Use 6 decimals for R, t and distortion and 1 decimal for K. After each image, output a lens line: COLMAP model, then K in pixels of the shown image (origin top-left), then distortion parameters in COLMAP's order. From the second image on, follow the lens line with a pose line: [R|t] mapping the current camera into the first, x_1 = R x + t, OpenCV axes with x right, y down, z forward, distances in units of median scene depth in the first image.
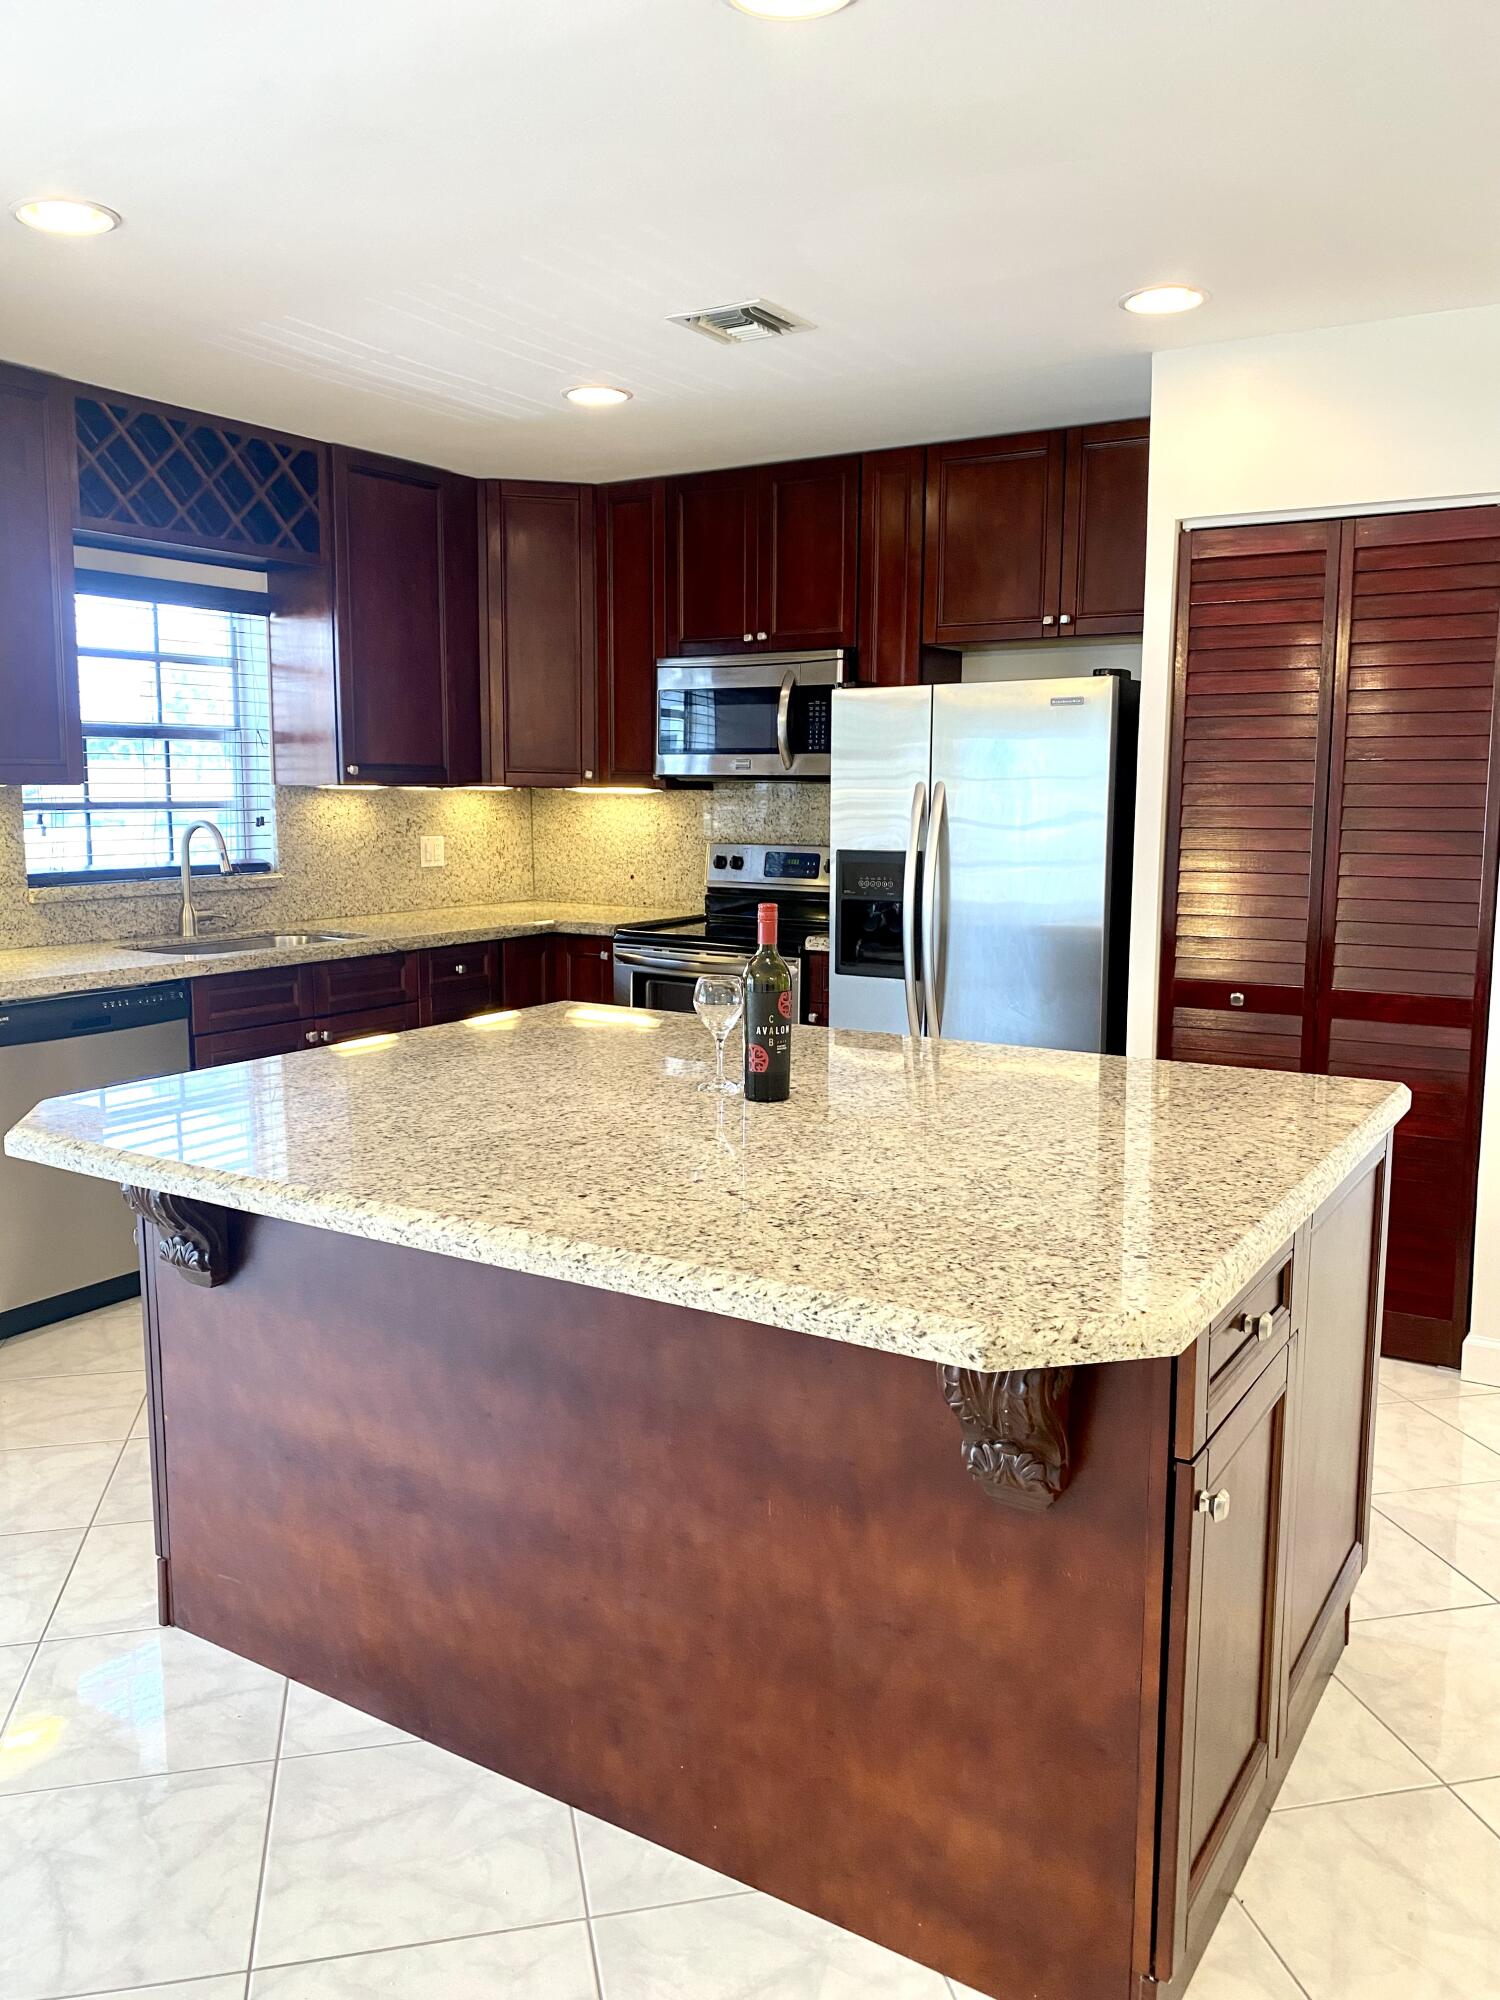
lens RADIAL K [[1505.6, 0, 769.0], [0, 1505.6, 993.4], [0, 0, 1]] dist [-0.001633, 0.003025]
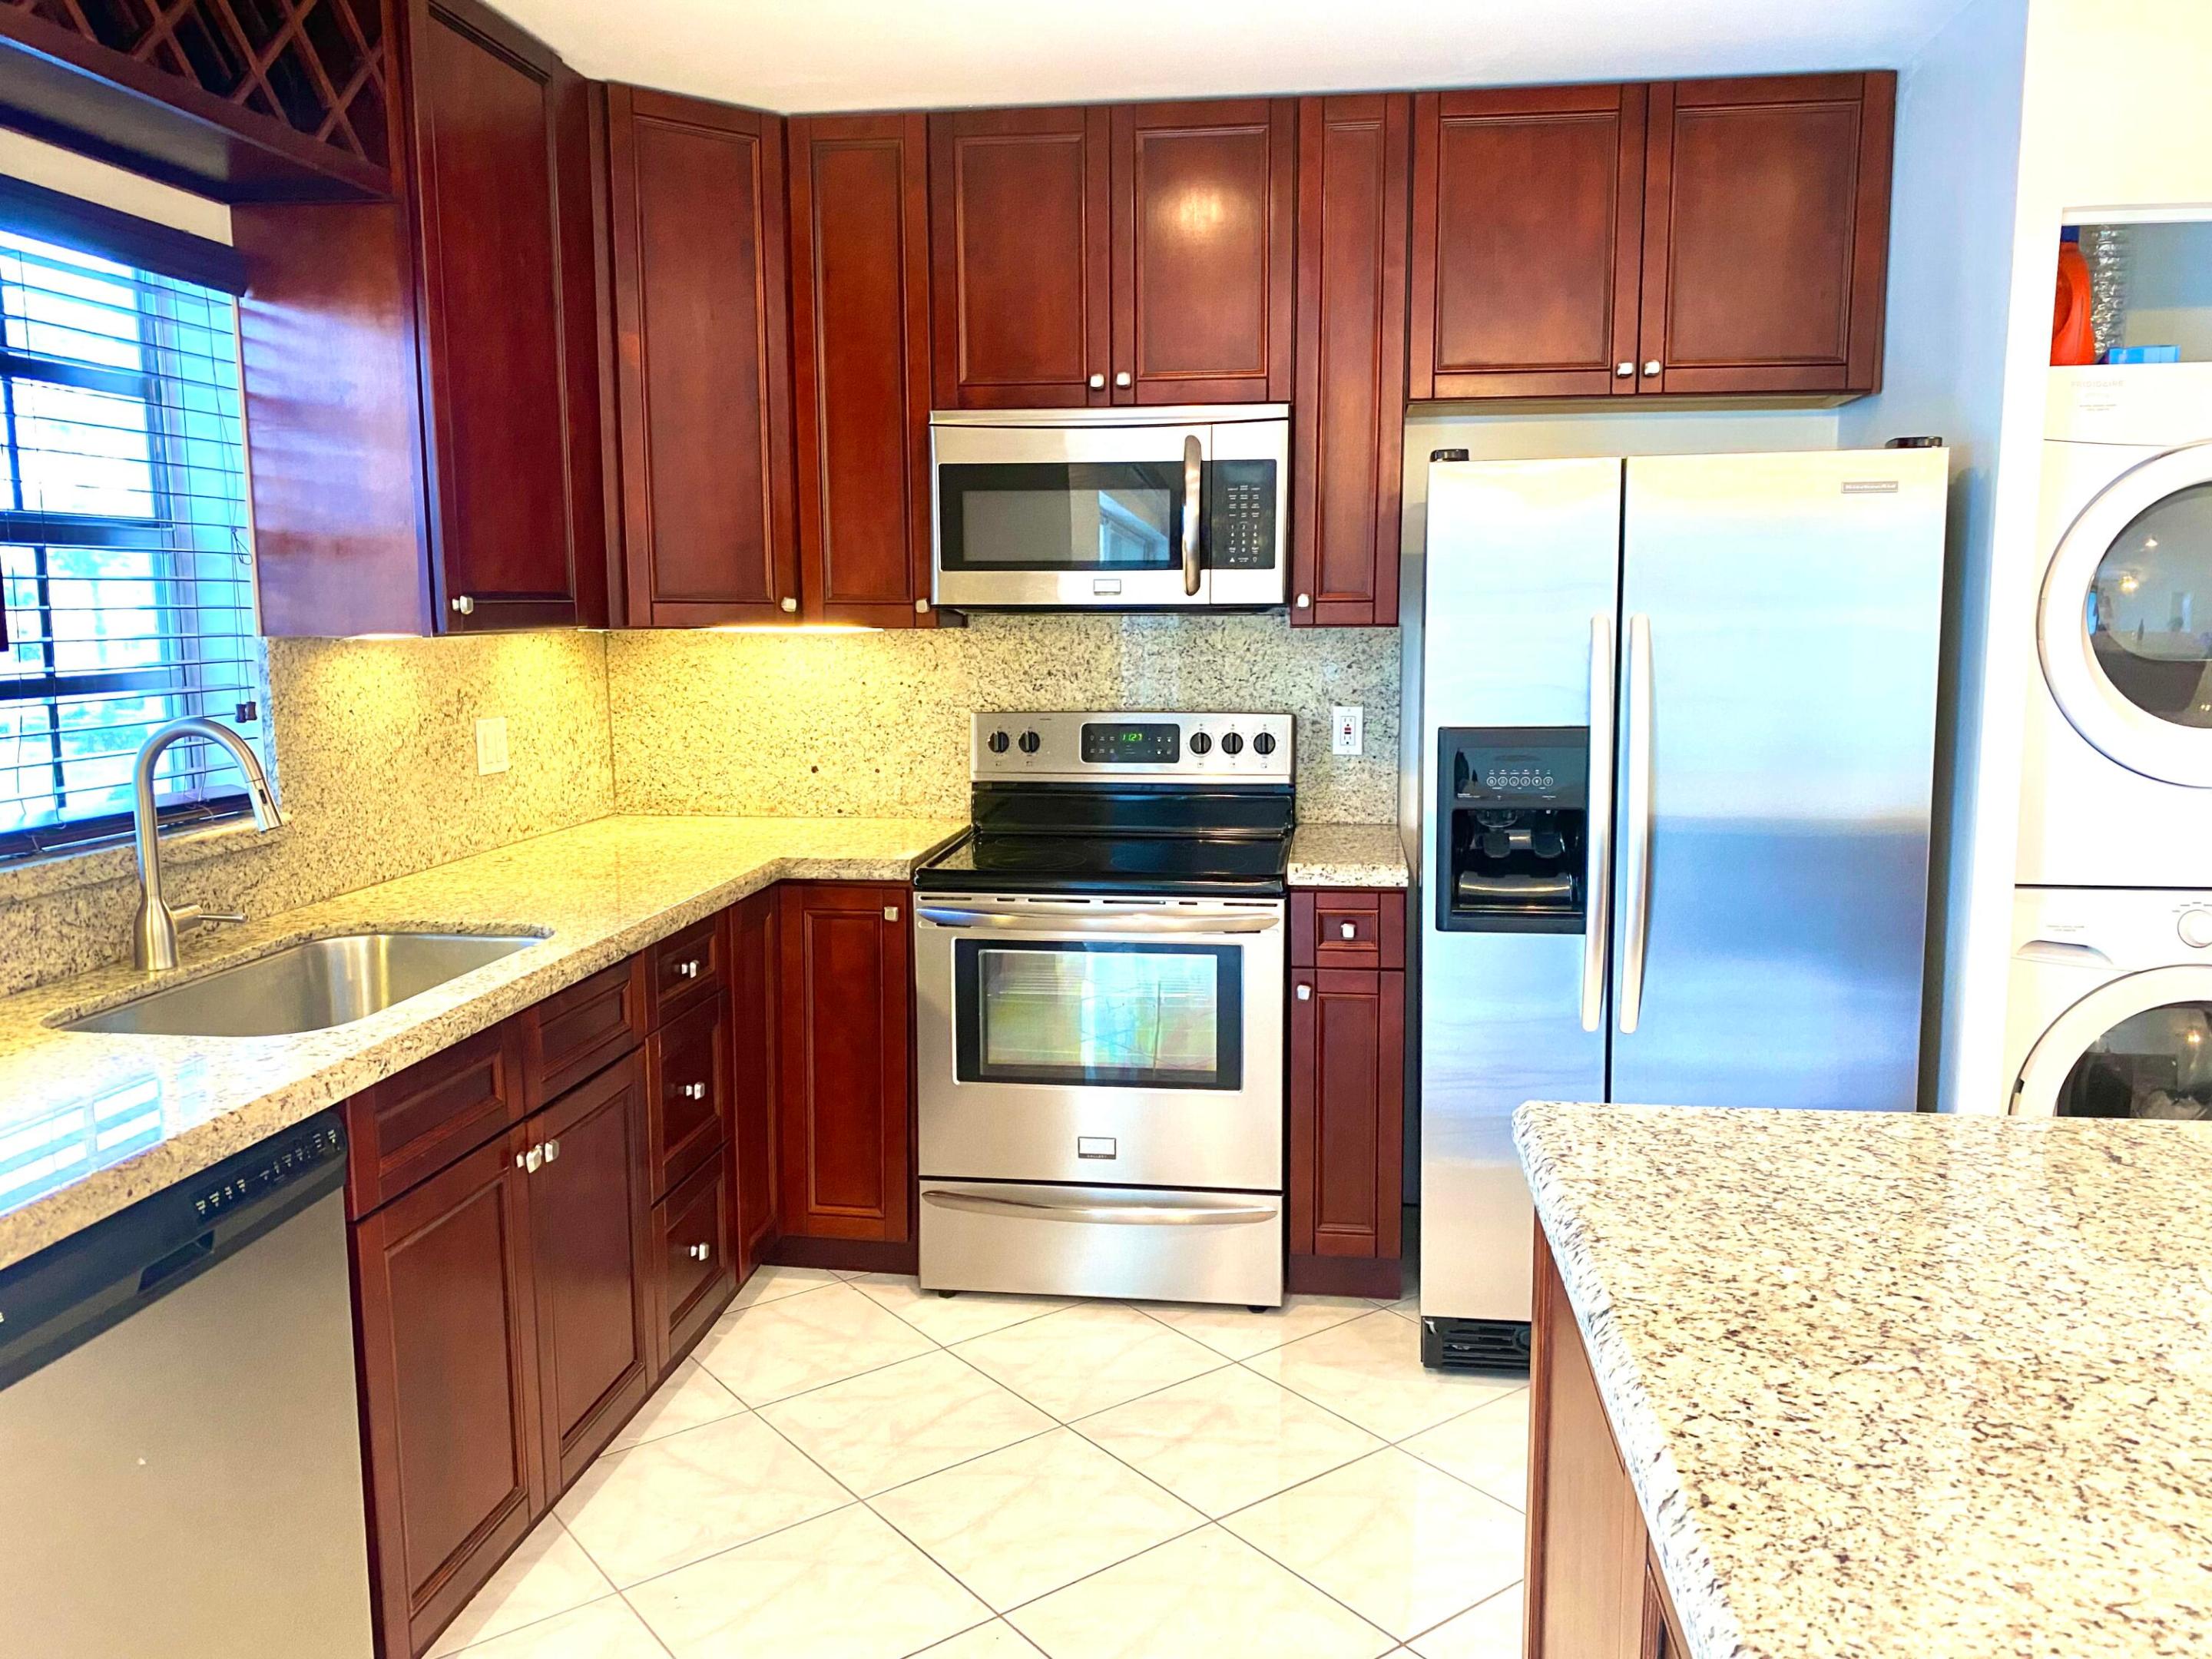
lens RADIAL K [[1665.2, 0, 1124.7], [0, 1665.2, 830.8], [0, 0, 1]] dist [-0.001633, 0.003025]
pose [[0.905044, -0.070608, 0.419416, -0.329261], [0.070142, 0.997400, 0.016554, -0.068156], [-0.419494, 0.014436, 0.907643, 0.408548]]
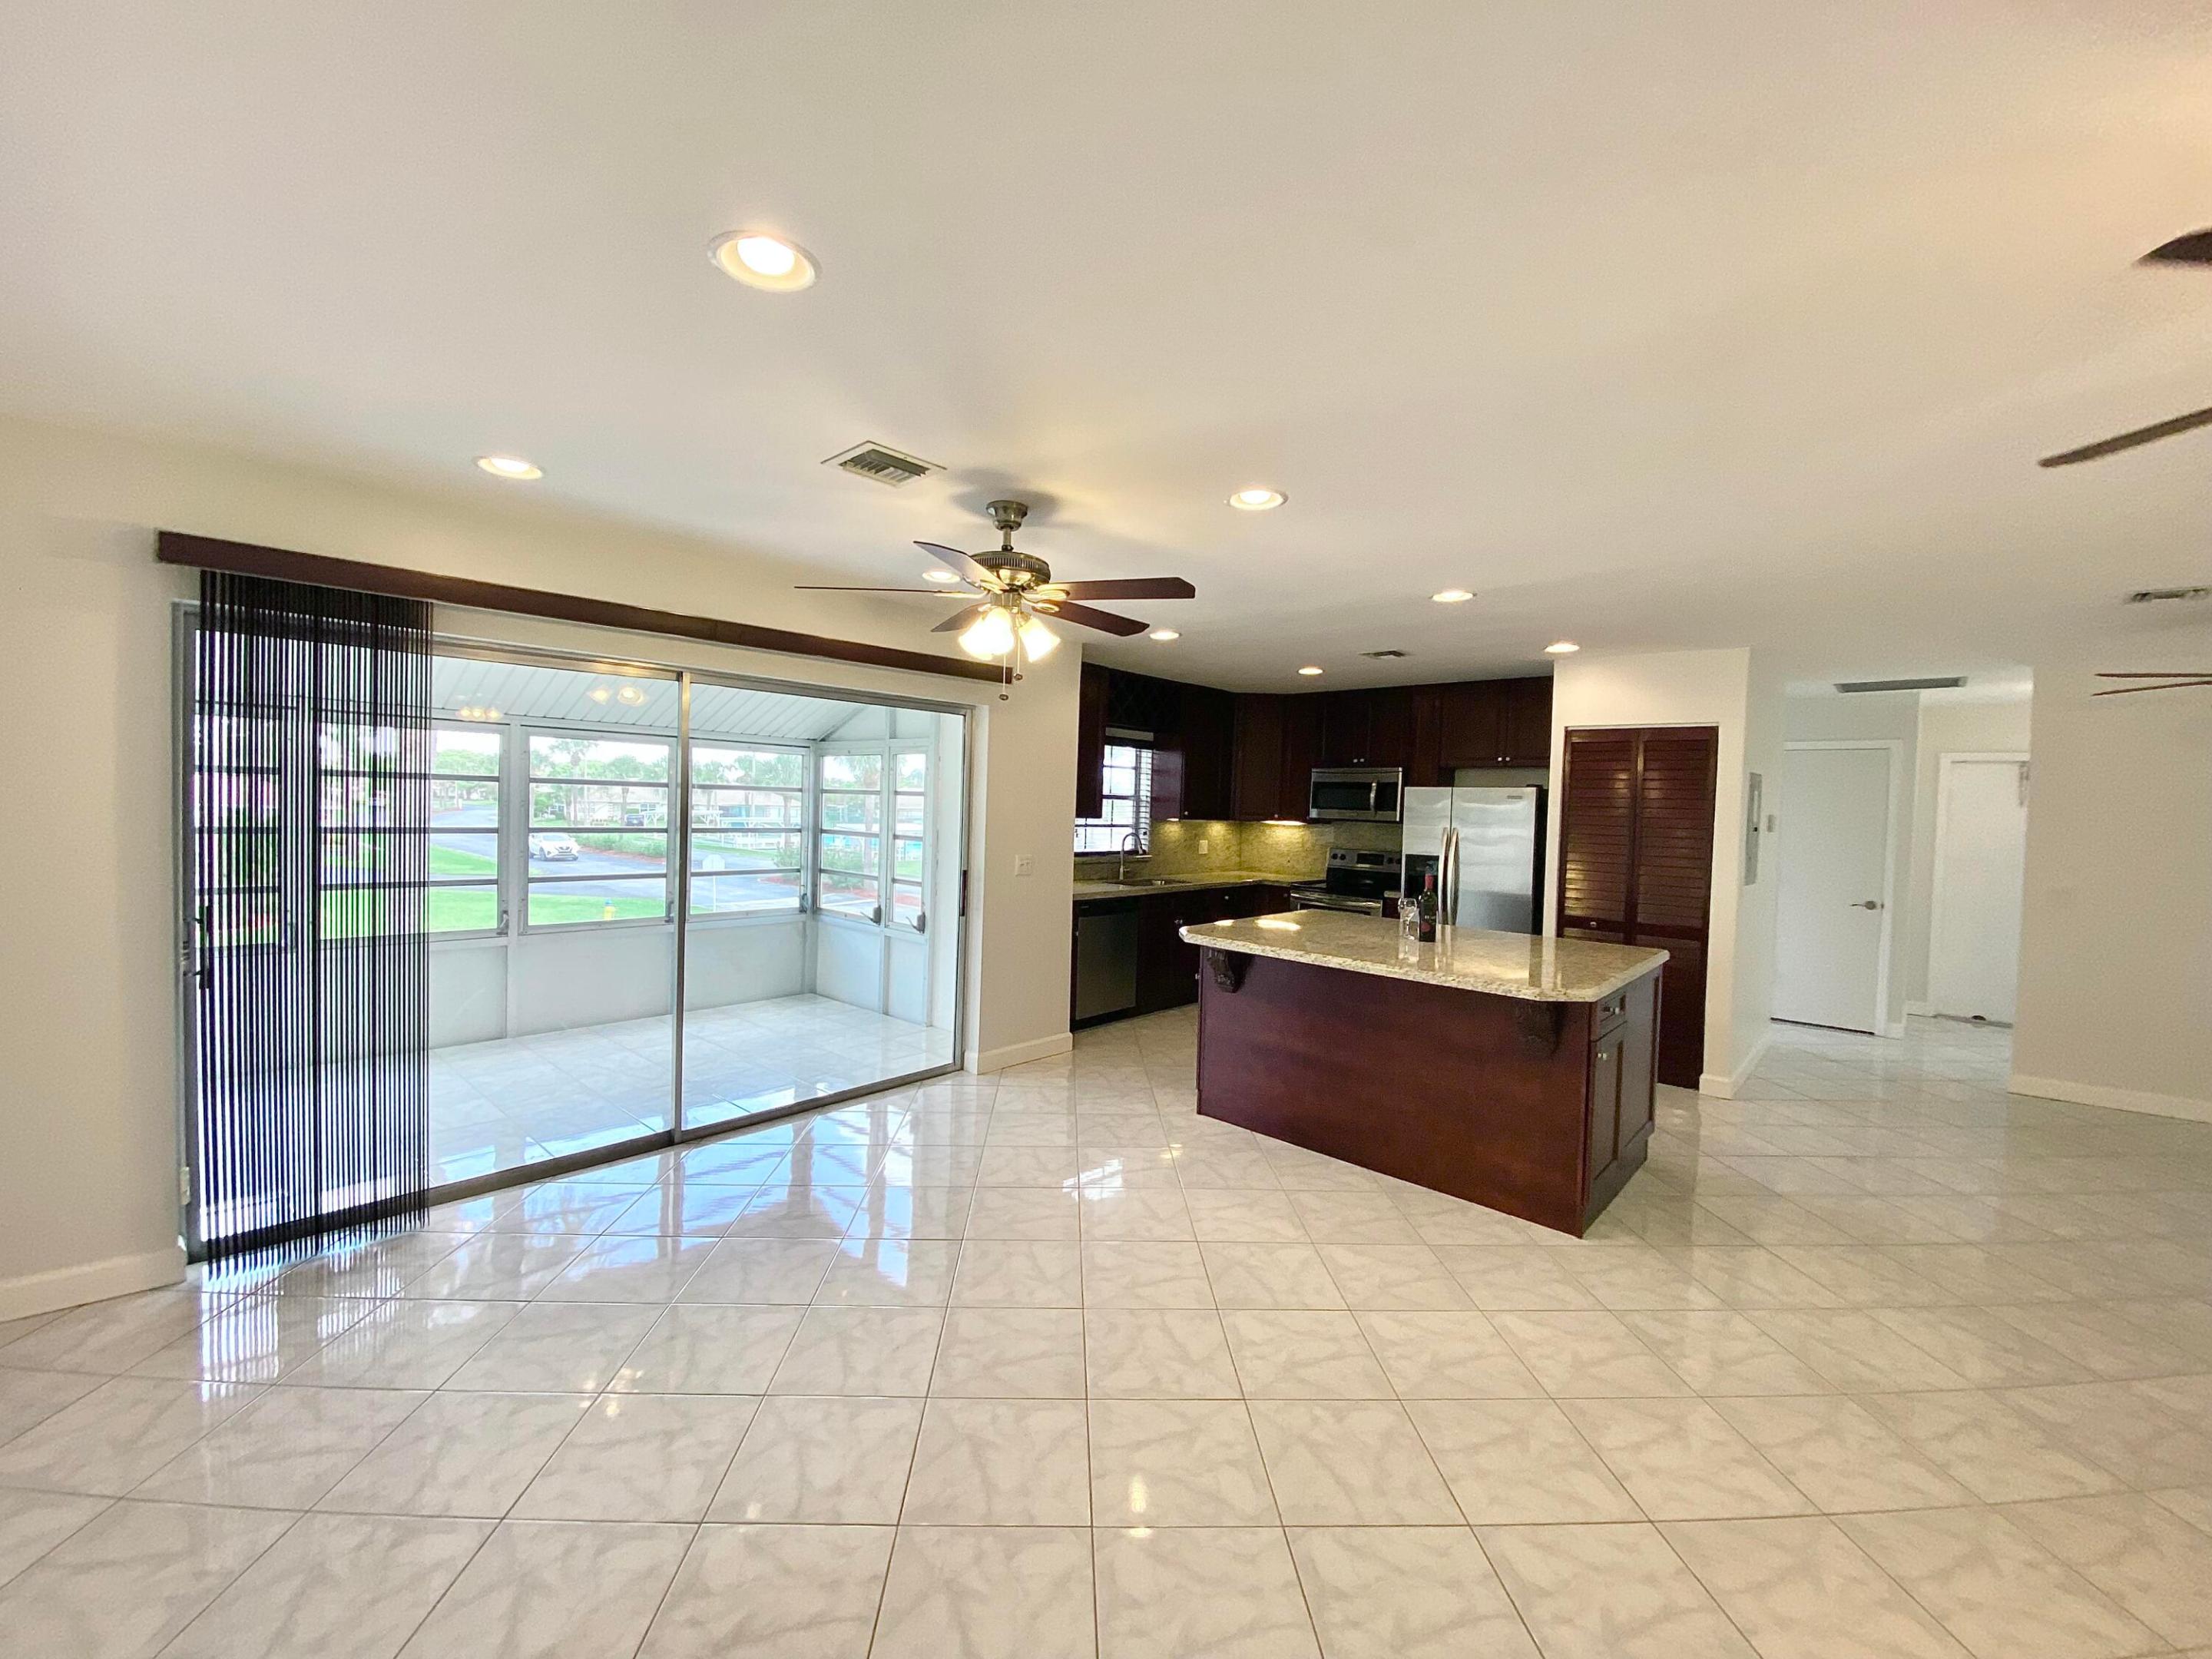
lens RADIAL K [[878.0, 0, 1092.8], [0, 878.0, 830.4], [0, 0, 1]] dist [-0.001654, -0.000380]
pose [[0.980457, 0.031957, -0.194123, -0.157166], [-0.052624, 0.993365, -0.102260, 0.031472], [0.189567, 0.110477, 0.975633, -0.409553]]
